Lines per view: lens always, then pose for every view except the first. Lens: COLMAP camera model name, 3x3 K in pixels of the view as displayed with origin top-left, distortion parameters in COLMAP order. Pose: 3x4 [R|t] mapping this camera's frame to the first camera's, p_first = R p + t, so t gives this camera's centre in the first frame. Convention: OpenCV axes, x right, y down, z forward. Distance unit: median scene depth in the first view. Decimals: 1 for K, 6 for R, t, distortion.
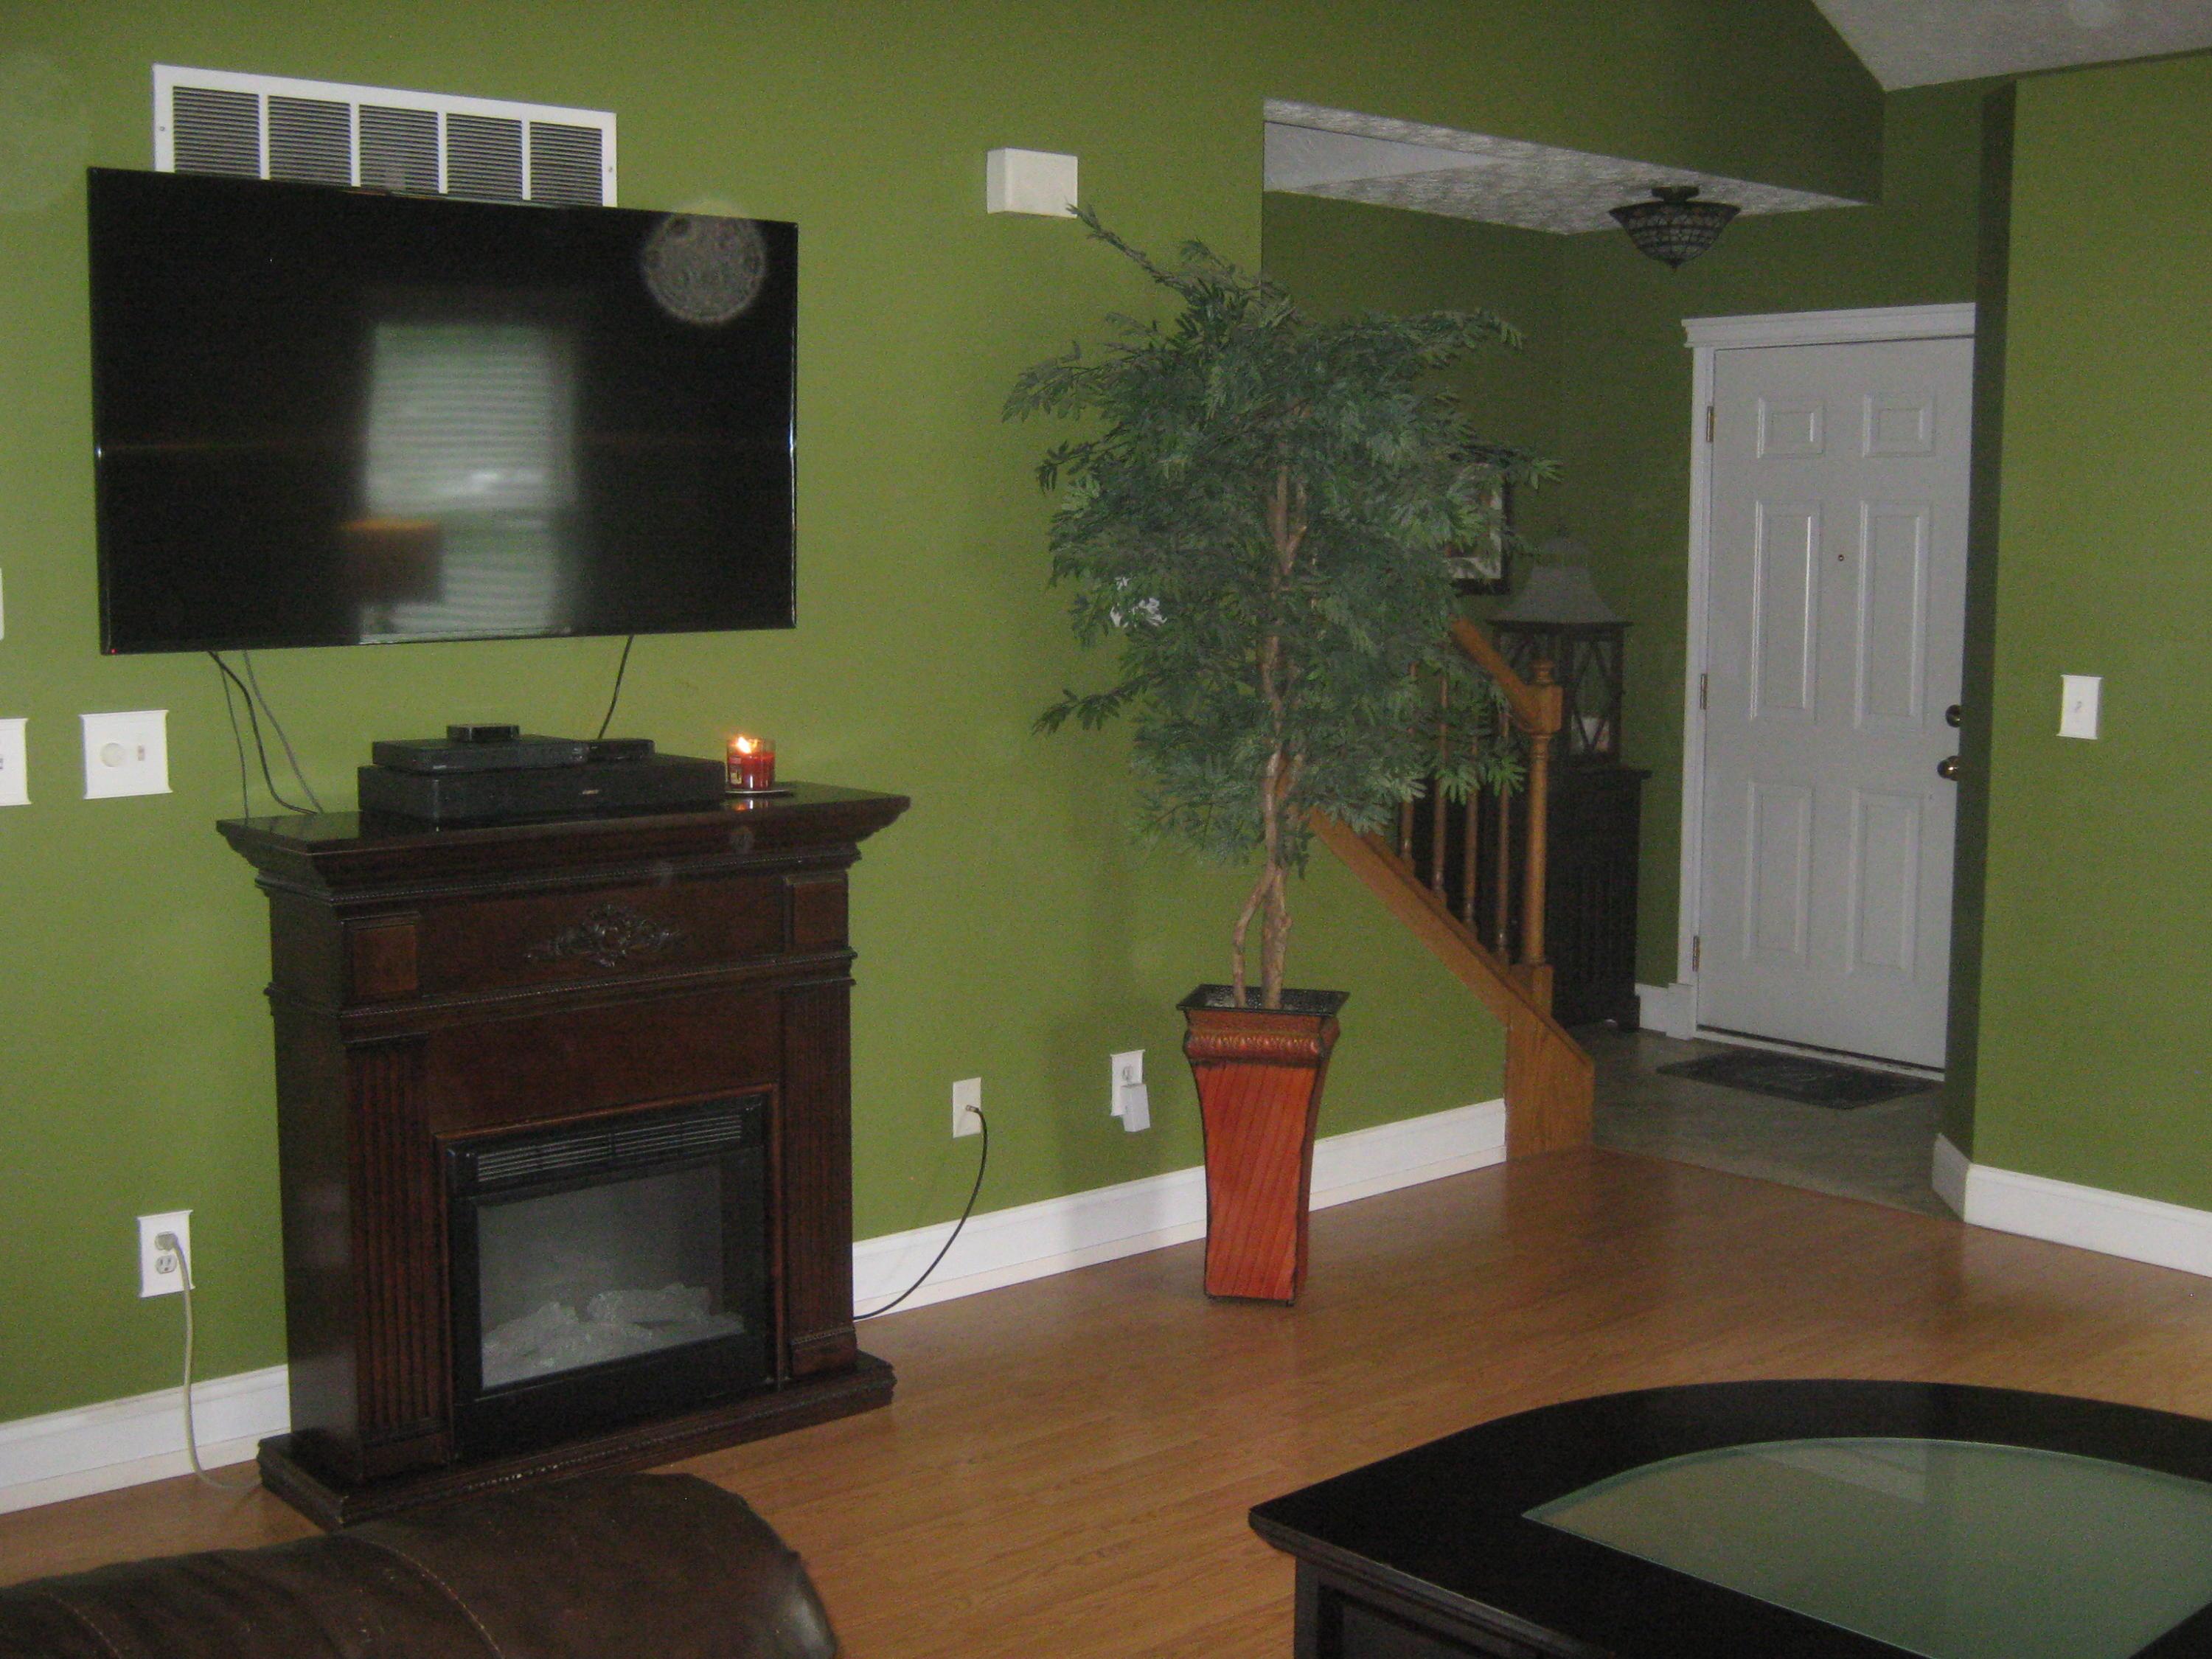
lens RADIAL K [[2511.0, 0, 1106.0], [0, 2511.0, 829.5], [0, 0, 1]] dist [-0.101013, -0.003401]
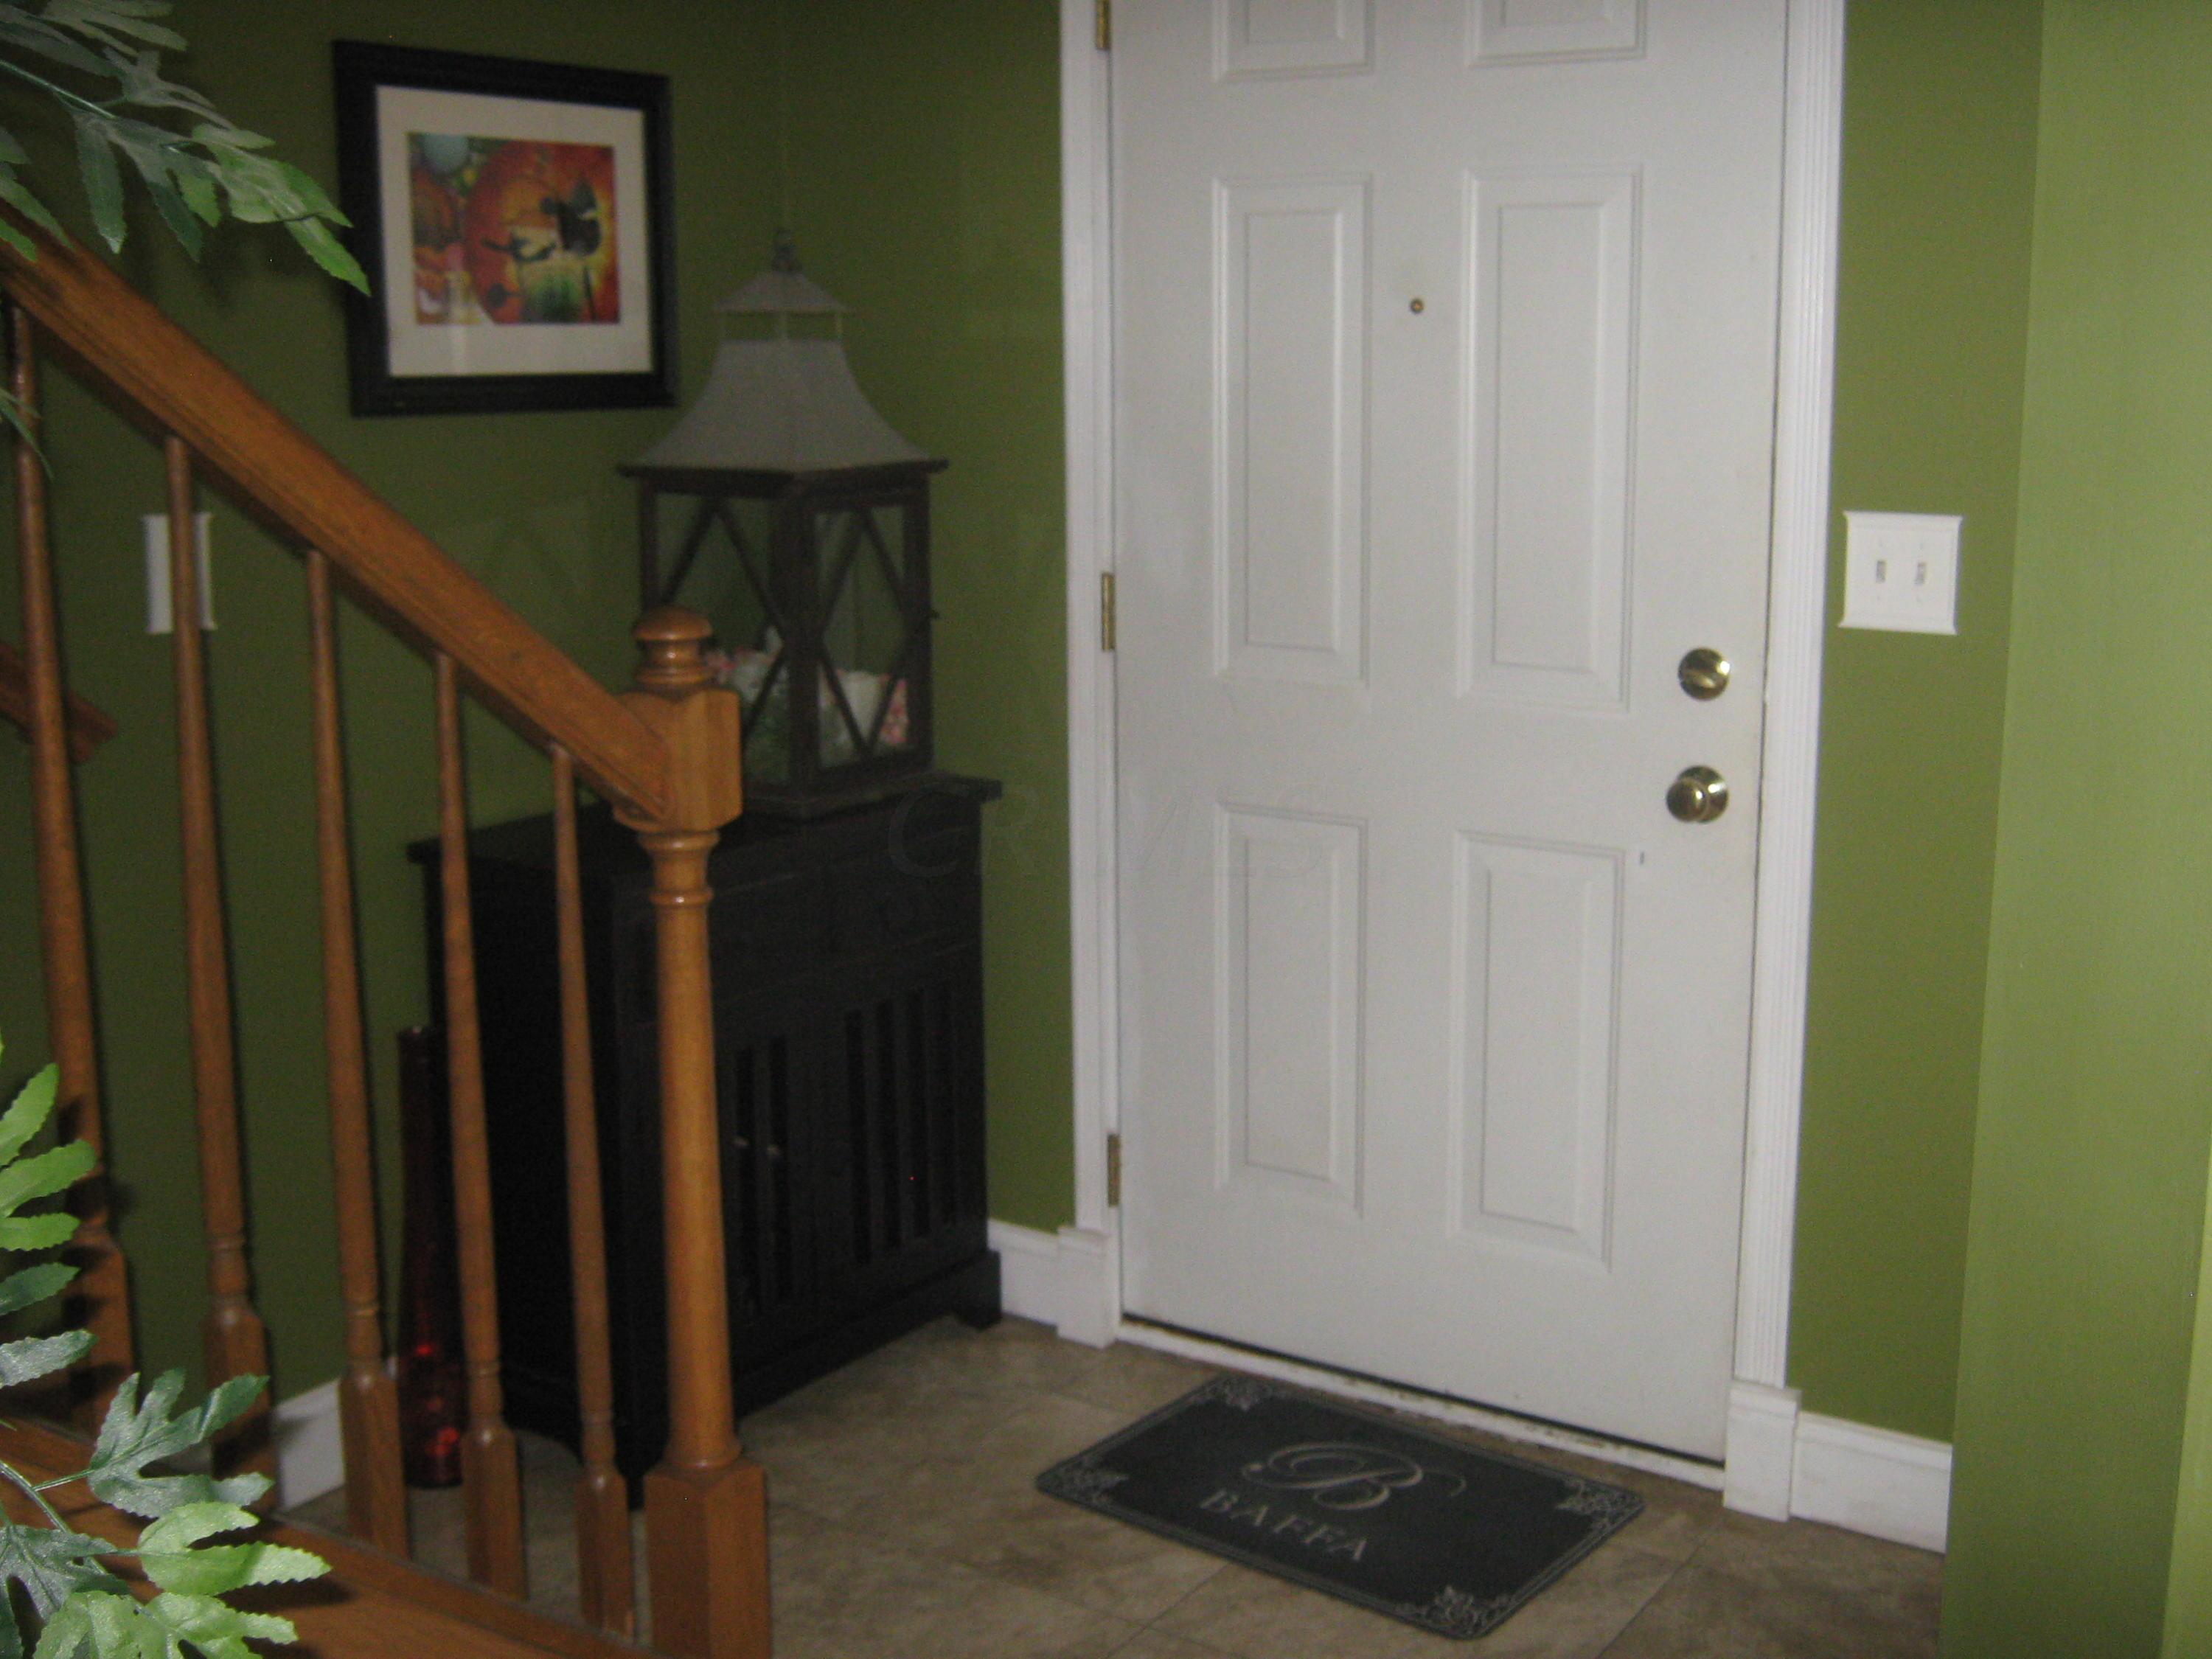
lens RADIAL K [[2511.0, 0, 1106.0], [0, 2511.0, 829.5], [0, 0, 1]] dist [-0.101013, -0.003401]
pose [[0.965483, -0.062155, 0.252941, 0.119939], [0.041053, 0.995286, 0.087868, -0.055305], [-0.257210, -0.074451, 0.963483, 0.551210]]
